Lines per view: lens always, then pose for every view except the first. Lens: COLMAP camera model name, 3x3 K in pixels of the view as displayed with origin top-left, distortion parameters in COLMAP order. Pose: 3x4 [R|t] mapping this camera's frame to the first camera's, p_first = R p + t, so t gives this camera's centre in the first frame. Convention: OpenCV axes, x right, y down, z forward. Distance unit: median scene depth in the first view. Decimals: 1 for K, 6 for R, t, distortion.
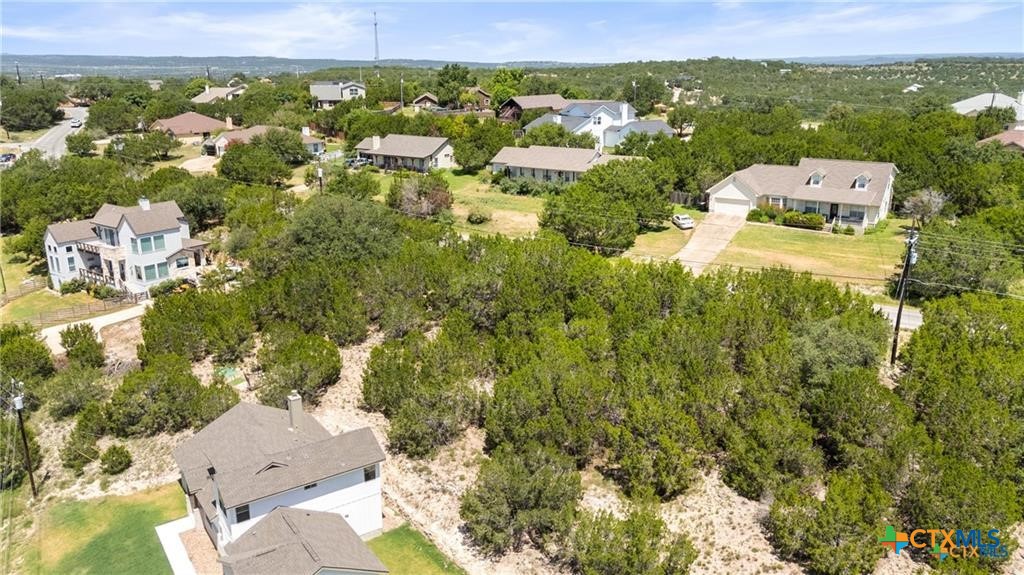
lens RADIAL K [[768.0, 0, 512.0], [0, 768.0, 287.5], [0, 0, 1]] dist [0.069374, -0.069756]
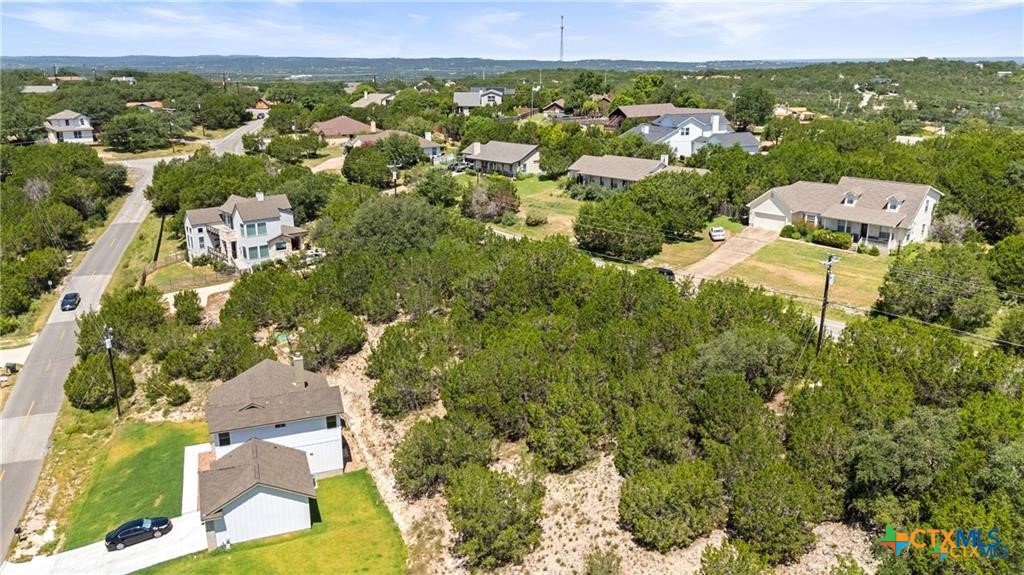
lens RADIAL K [[768.0, 0, 512.0], [0, 768.0, 287.5], [0, 0, 1]] dist [0.069374, -0.069756]
pose [[0.969198, 0.068473, -0.236572, 0.204566], [-0.068390, 0.997622, 0.008567, -0.003094], [0.236596, 0.007876, 0.971576, -0.074944]]
